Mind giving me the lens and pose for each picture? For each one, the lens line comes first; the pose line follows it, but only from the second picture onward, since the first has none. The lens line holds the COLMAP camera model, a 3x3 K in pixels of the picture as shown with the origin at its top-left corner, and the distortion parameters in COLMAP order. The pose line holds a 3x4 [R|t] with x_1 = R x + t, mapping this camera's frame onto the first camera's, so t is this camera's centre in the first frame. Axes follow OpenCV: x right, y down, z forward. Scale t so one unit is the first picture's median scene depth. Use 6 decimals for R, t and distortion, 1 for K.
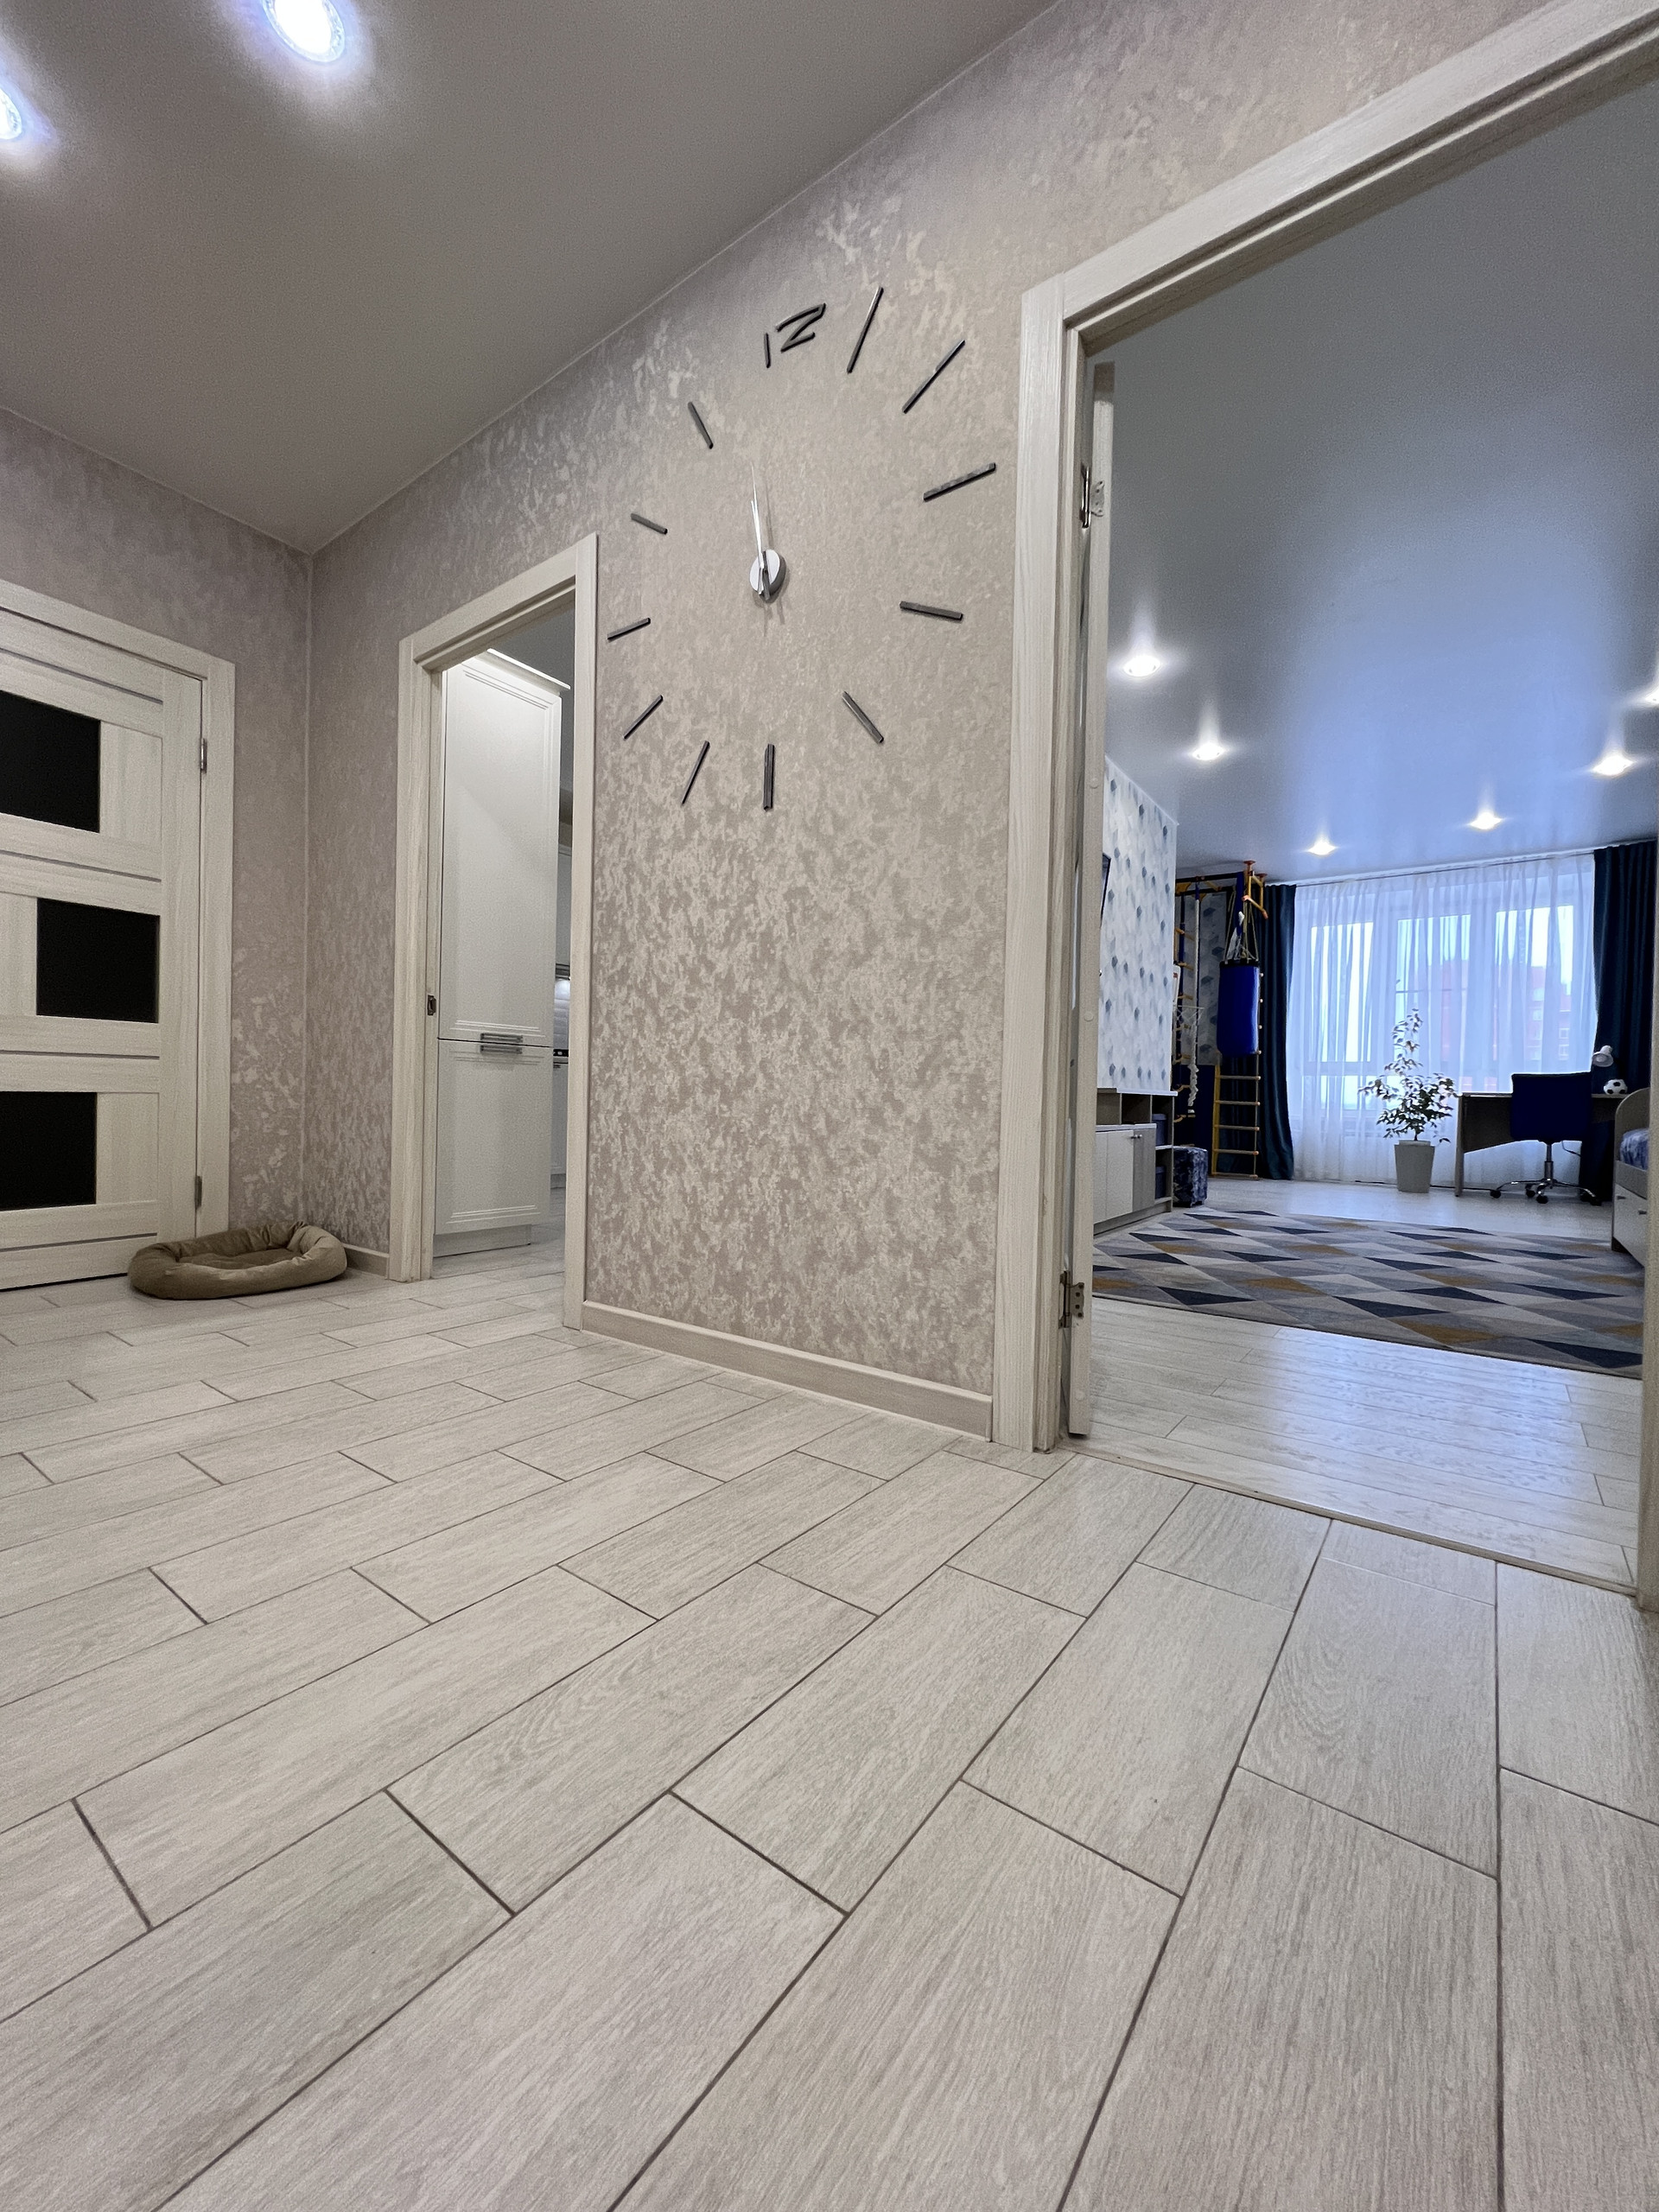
lens RADIAL K [[890.0, 0, 836.9], [0, 890.0, 1106.7], [0, 0, 1]] dist [-0.002034, 0.000742]
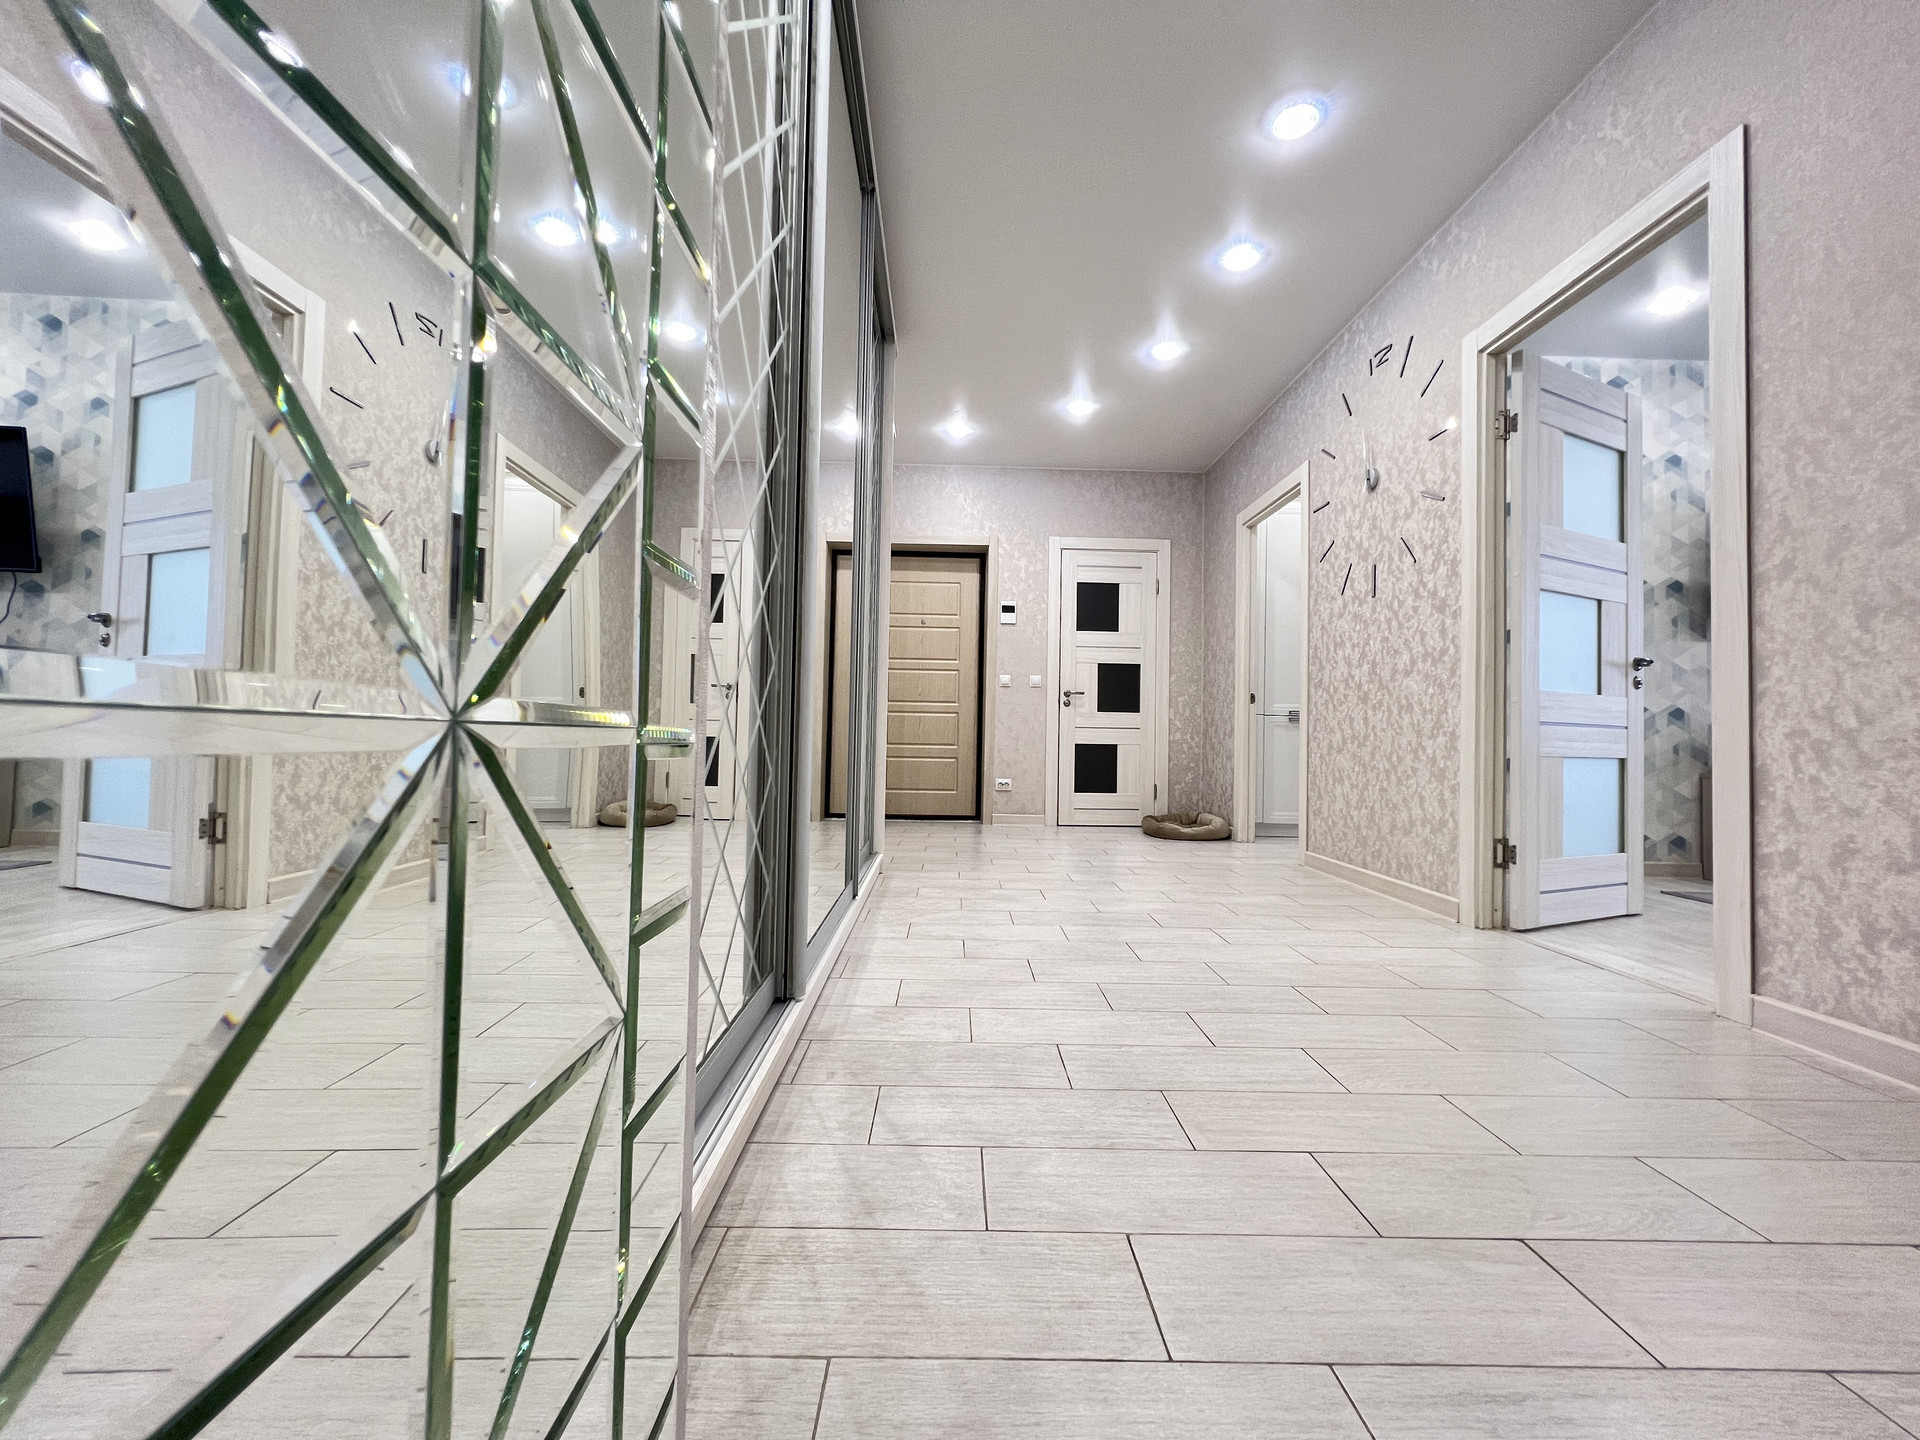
lens RADIAL K [[768.4, 0, 967.4], [0, 768.4, 720.8], [0, 0, 1]] dist [0.001278, 0.000066]
pose [[0.608230, -0.027274, -0.793292, 0.697098], [-0.014504, 0.998861, -0.045462, 0.025294], [0.793628, 0.039157, 0.607142, -0.705004]]
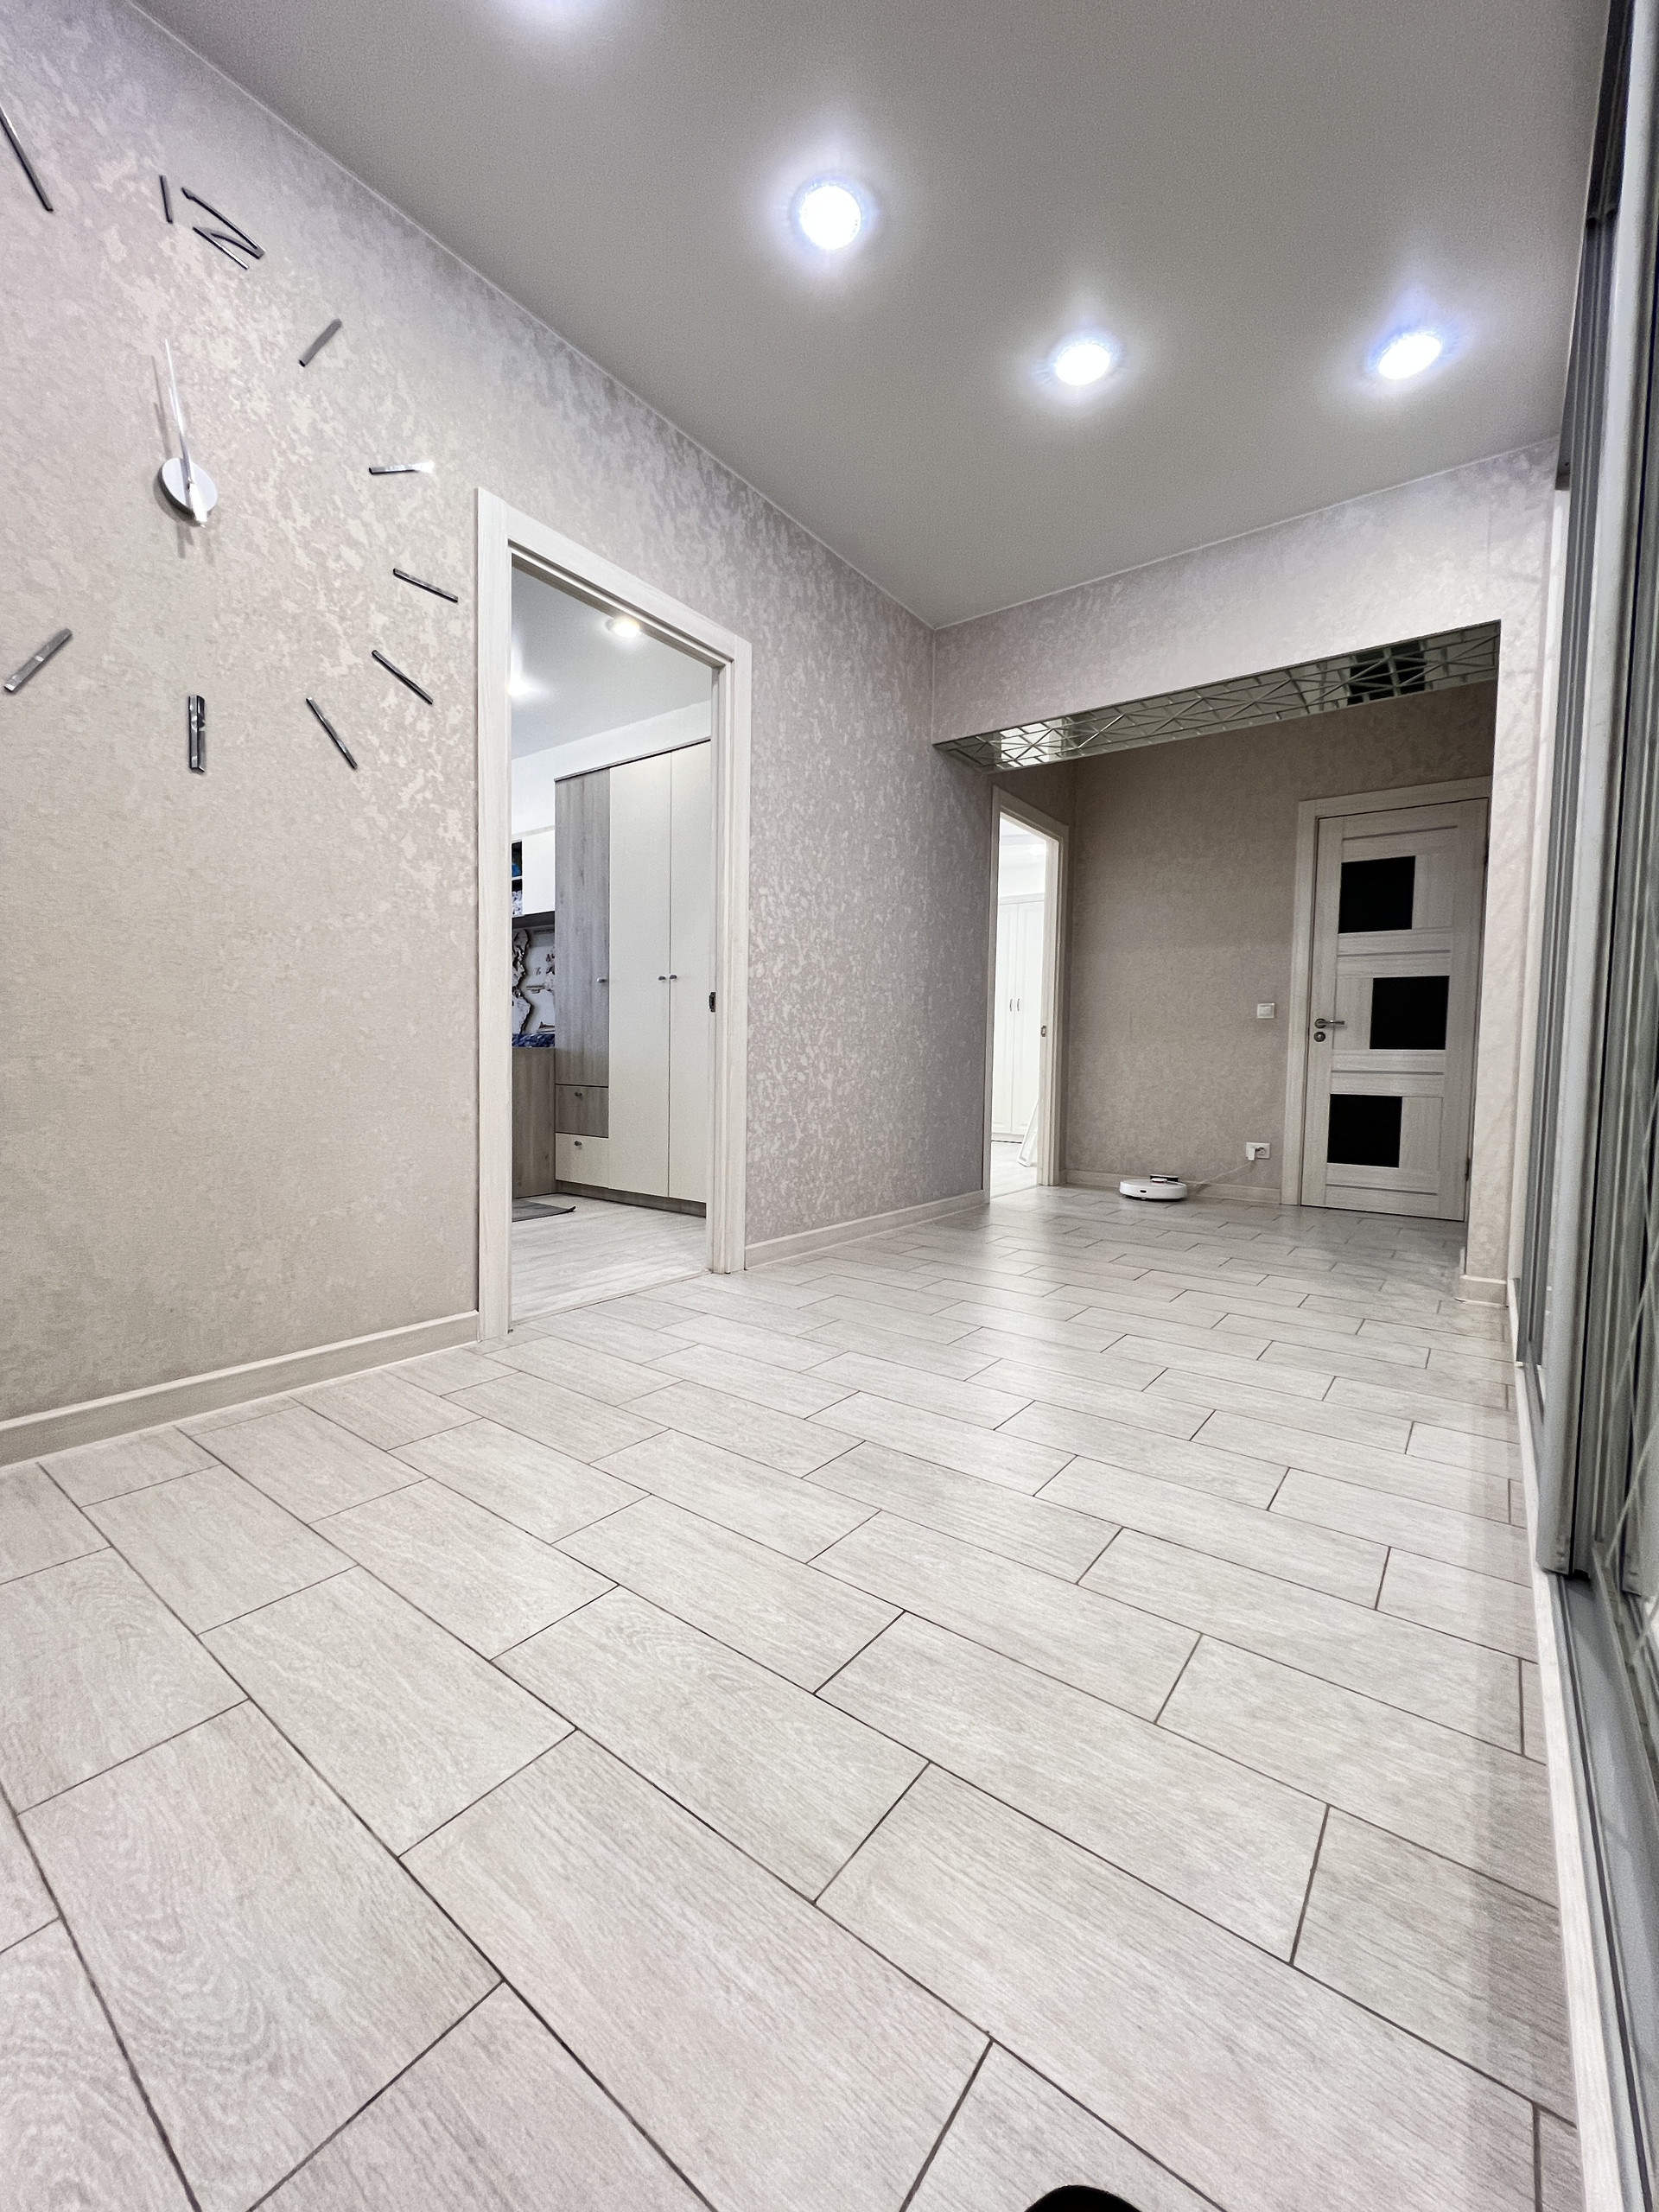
lens RADIAL K [[890.0, 0, 831.6], [0, 890.0, 1103.4], [0, 0, 1]] dist [-0.002034, 0.000742]
pose [[0.012330, -0.074199, 0.997167, -0.950336], [-0.006634, 0.997215, 0.074284, -0.077807], [-0.999902, -0.007531, 0.011803, 0.364556]]
